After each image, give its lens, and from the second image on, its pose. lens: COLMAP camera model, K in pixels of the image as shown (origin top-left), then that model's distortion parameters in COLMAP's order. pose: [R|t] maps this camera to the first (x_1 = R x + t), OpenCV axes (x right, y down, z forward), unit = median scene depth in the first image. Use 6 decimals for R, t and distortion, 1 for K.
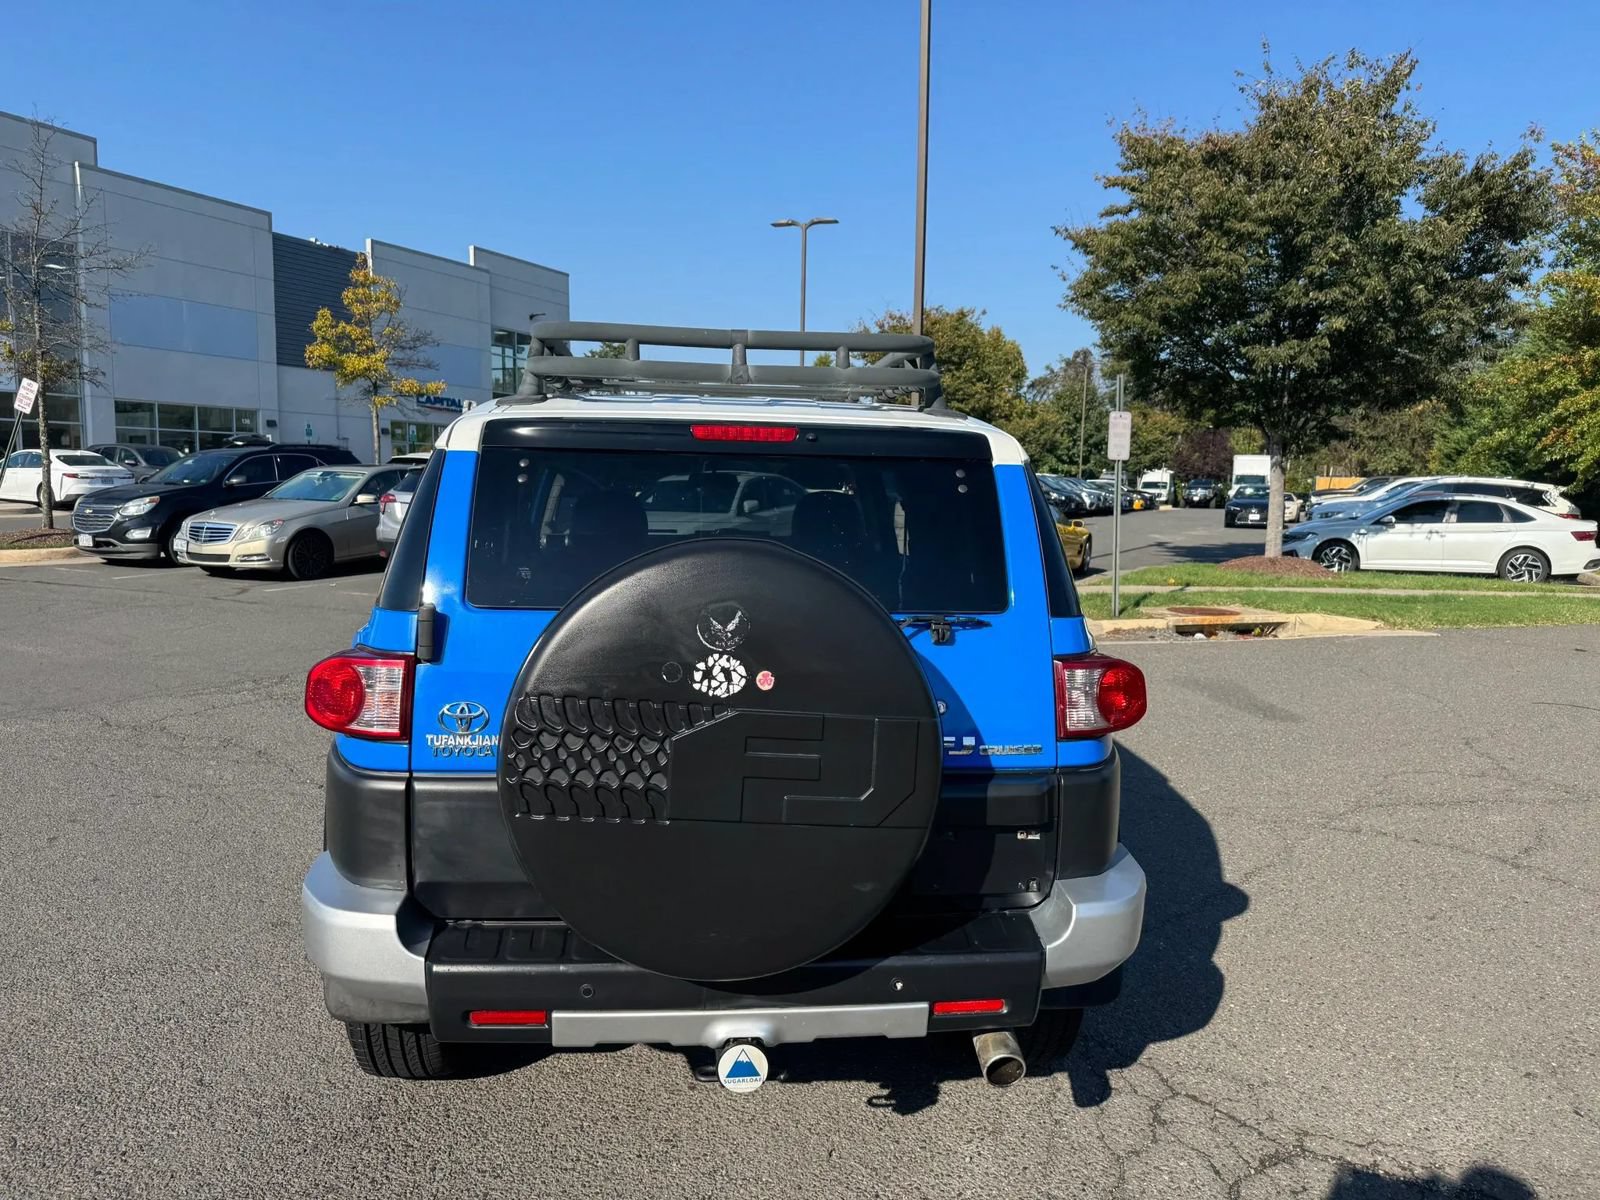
lens RADIAL K [[1128.8, 0, 800.6], [0, 1128.8, 613.4], [0, 0, 1]] dist [0.040558, -0.053422]
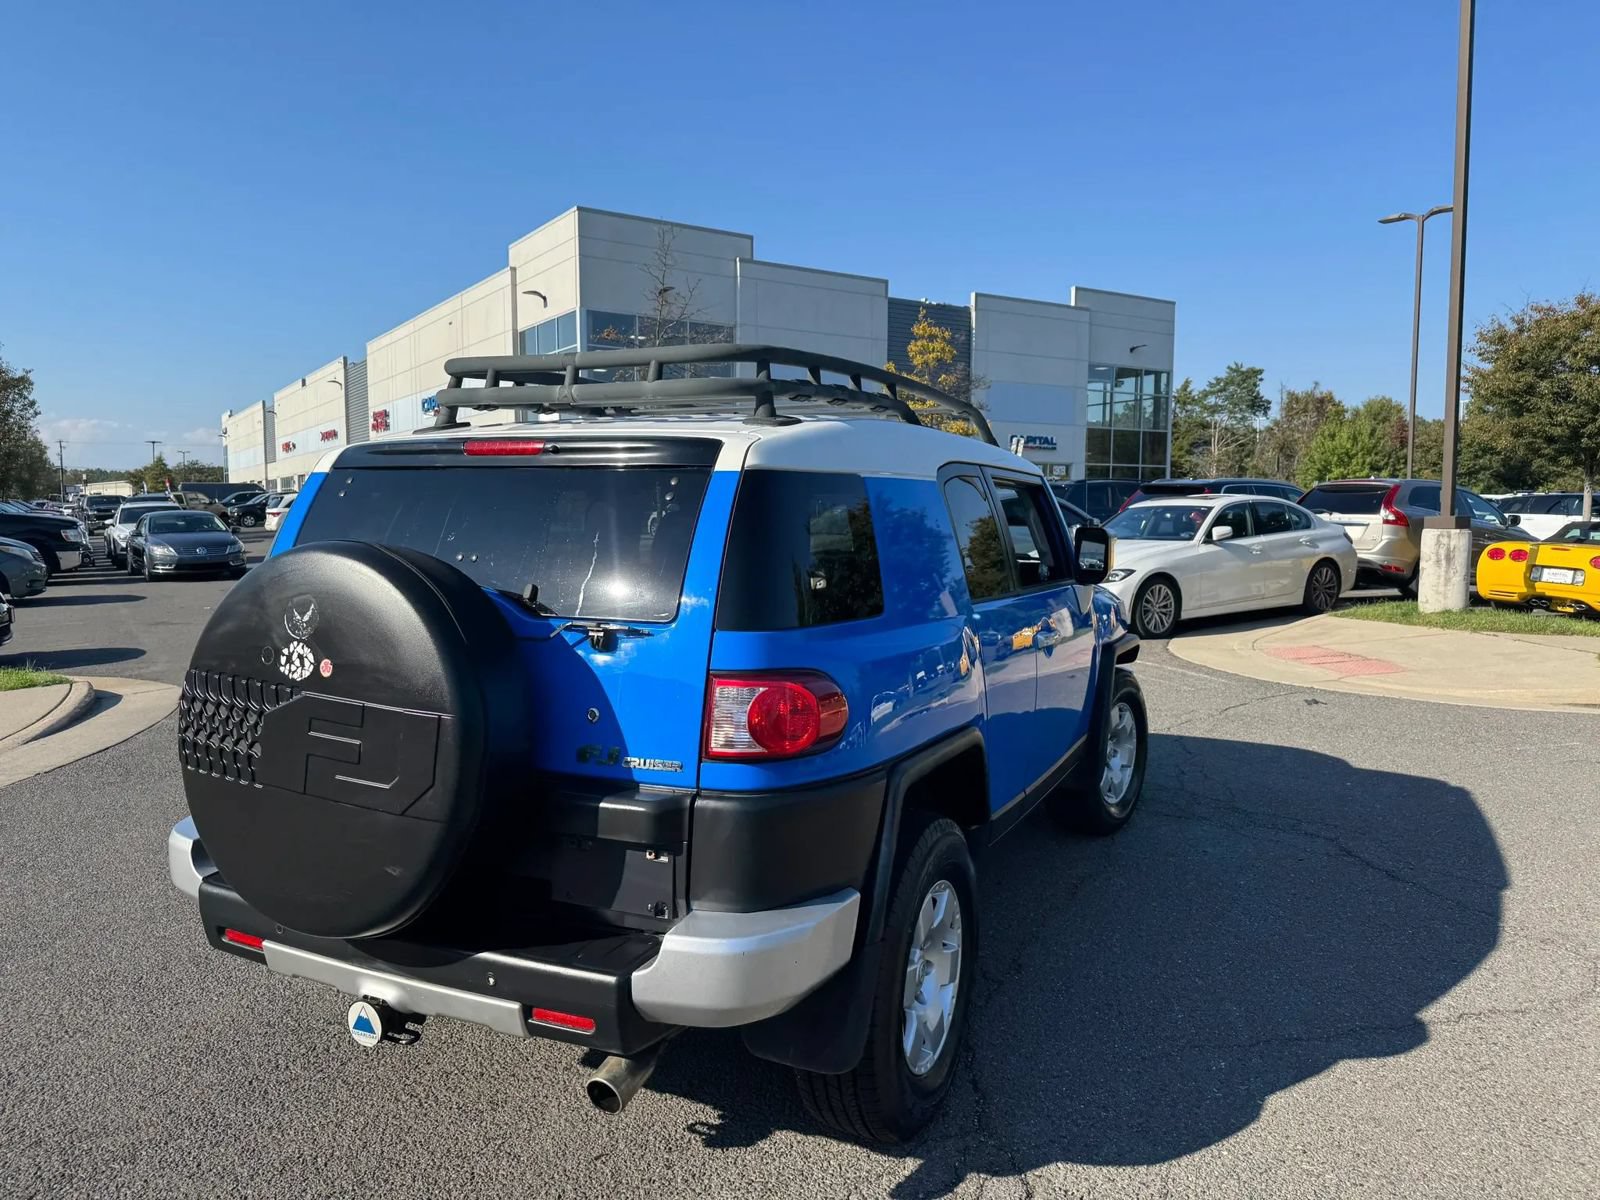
lens RADIAL K [[1128.8, 0, 796.7], [0, 1128.8, 611.4], [0, 0, 1]] dist [0.040558, -0.053422]
pose [[0.851248, 0.032316, -0.523768, 0.345762], [-0.049552, 0.998592, -0.018921, 0.000808], [0.522420, 0.042061, 0.851651, 0.105617]]
